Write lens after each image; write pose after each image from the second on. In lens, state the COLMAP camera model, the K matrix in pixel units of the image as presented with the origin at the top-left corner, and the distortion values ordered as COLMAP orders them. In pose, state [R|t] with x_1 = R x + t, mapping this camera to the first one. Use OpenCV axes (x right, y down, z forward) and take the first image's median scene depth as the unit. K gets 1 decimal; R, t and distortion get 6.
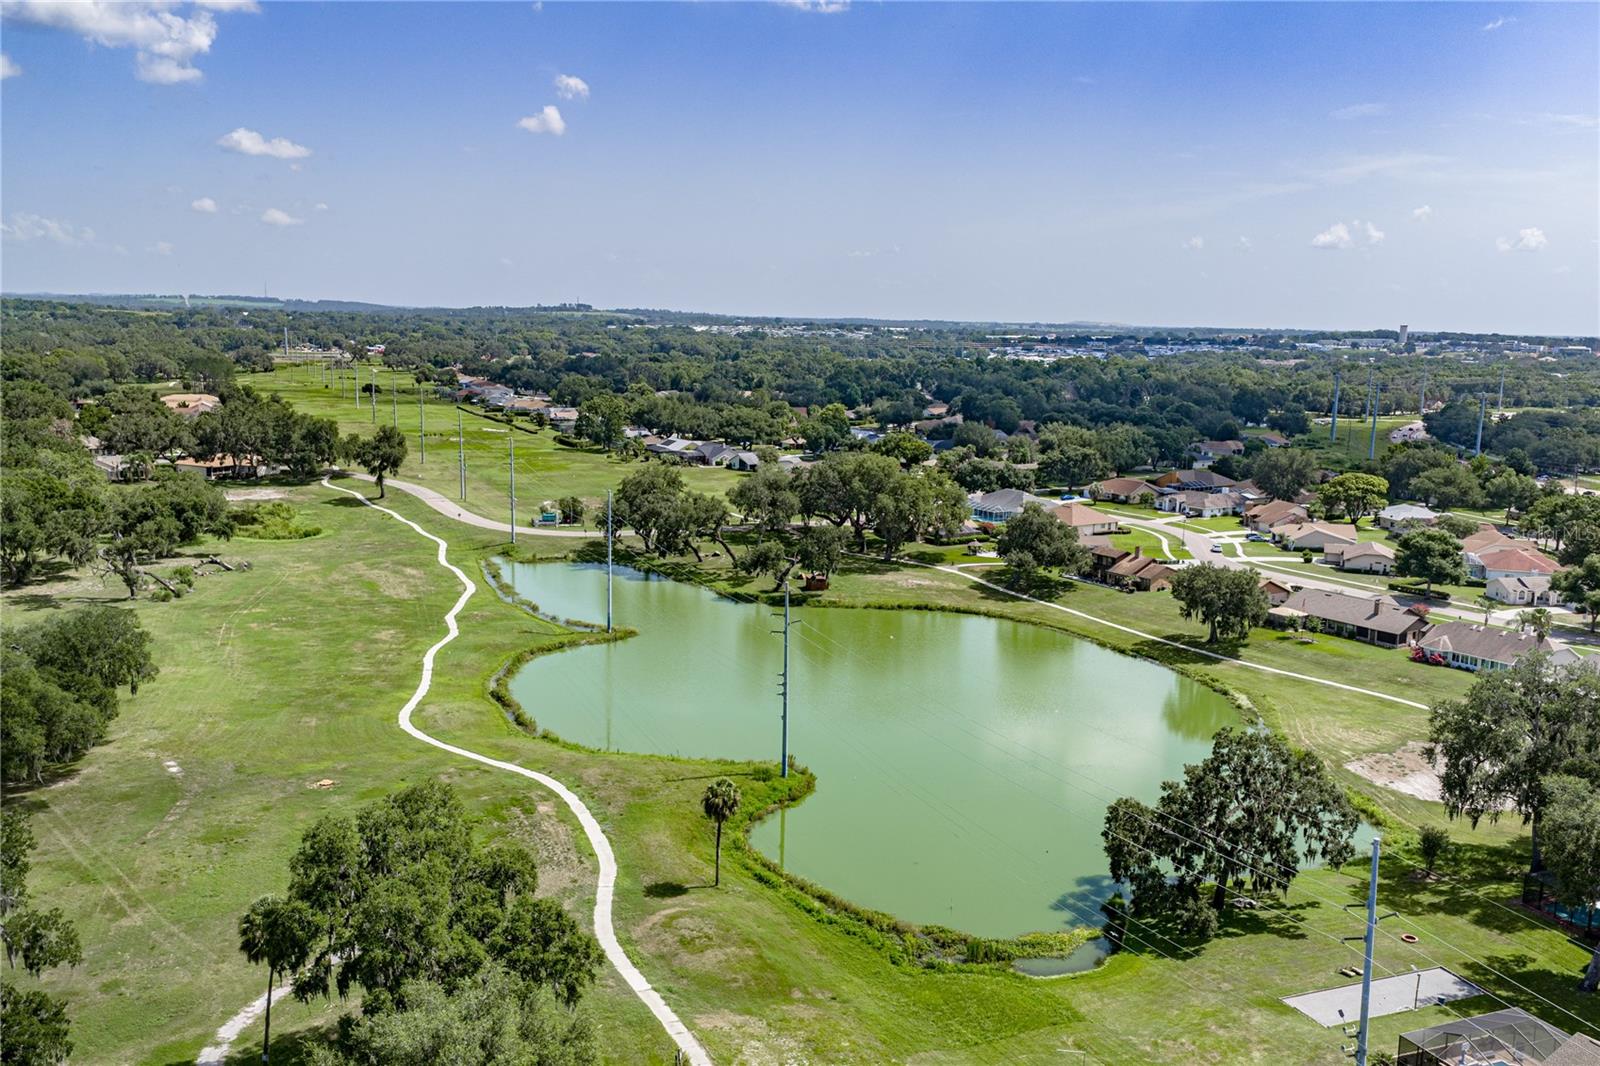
lens RADIAL K [[1365.8, 0, 800.0], [0, 1365.8, 533.0], [0, 0, 1]] dist [0.030183, -0.005539]
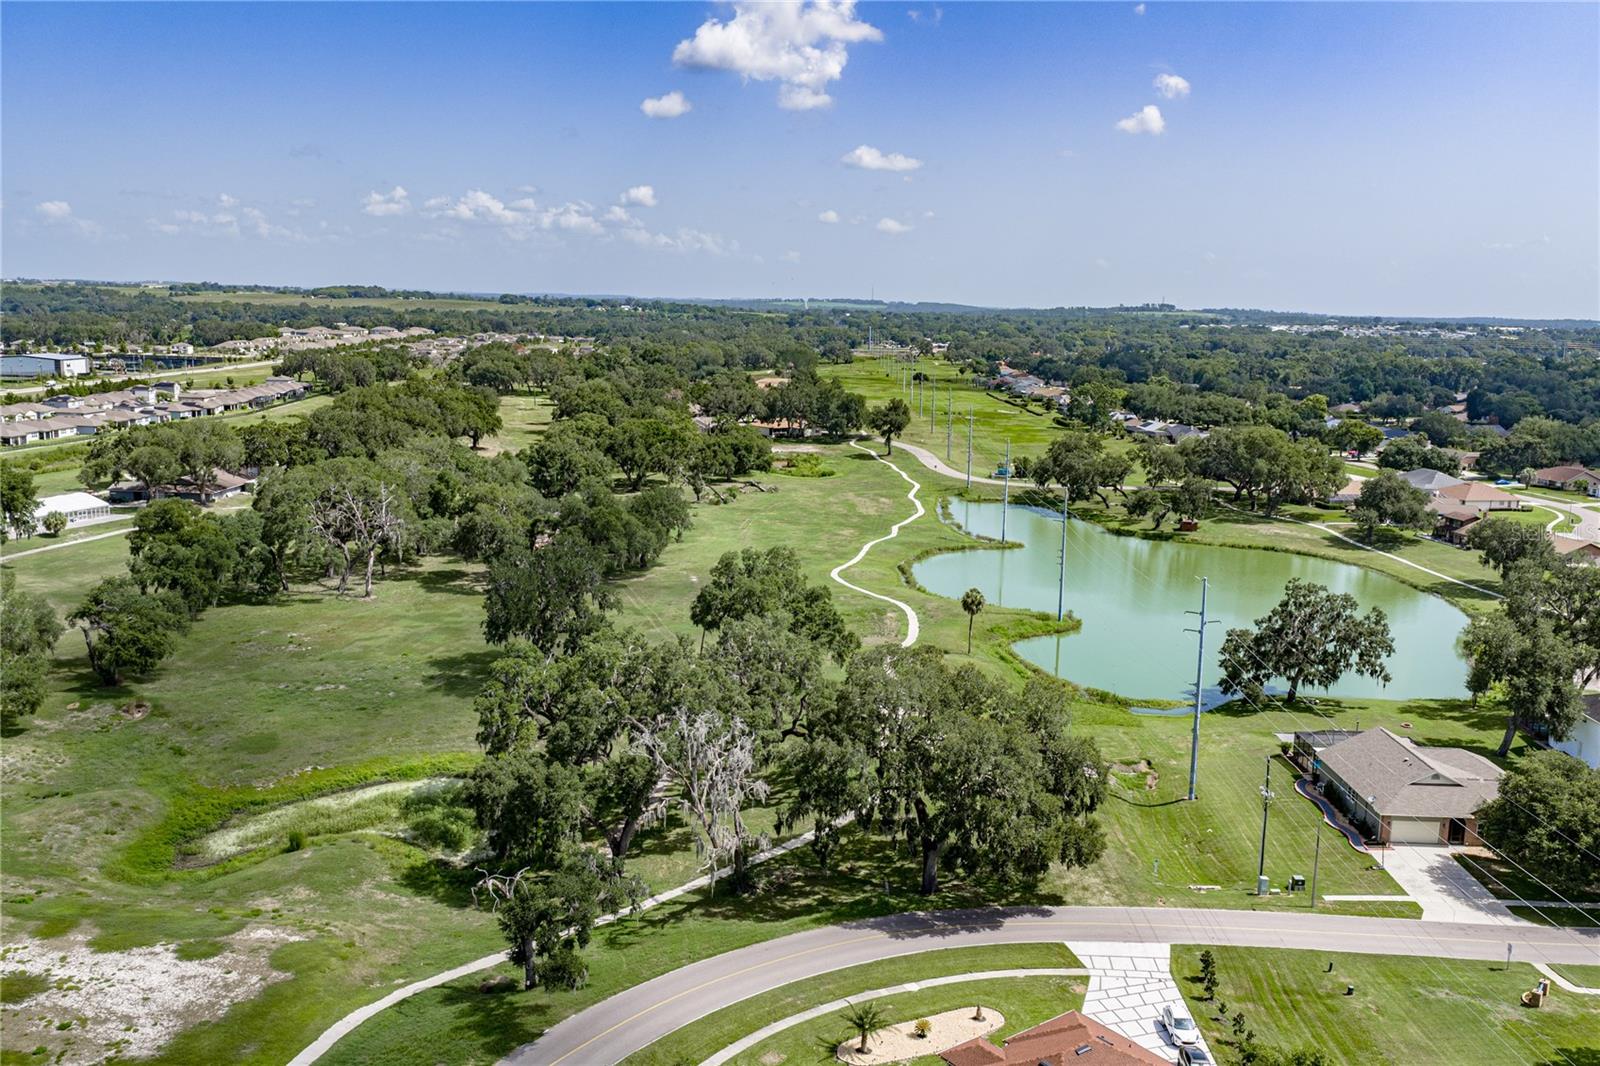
lens RADIAL K [[1365.8, 0, 800.0], [0, 1365.8, 533.0], [0, 0, 1]] dist [0.030183, -0.005539]
pose [[0.912600, 0.064200, -0.403783, 0.131525], [-0.064438, 0.997837, 0.013015, 0.033901], [0.403745, 0.014142, 0.914762, -0.187813]]
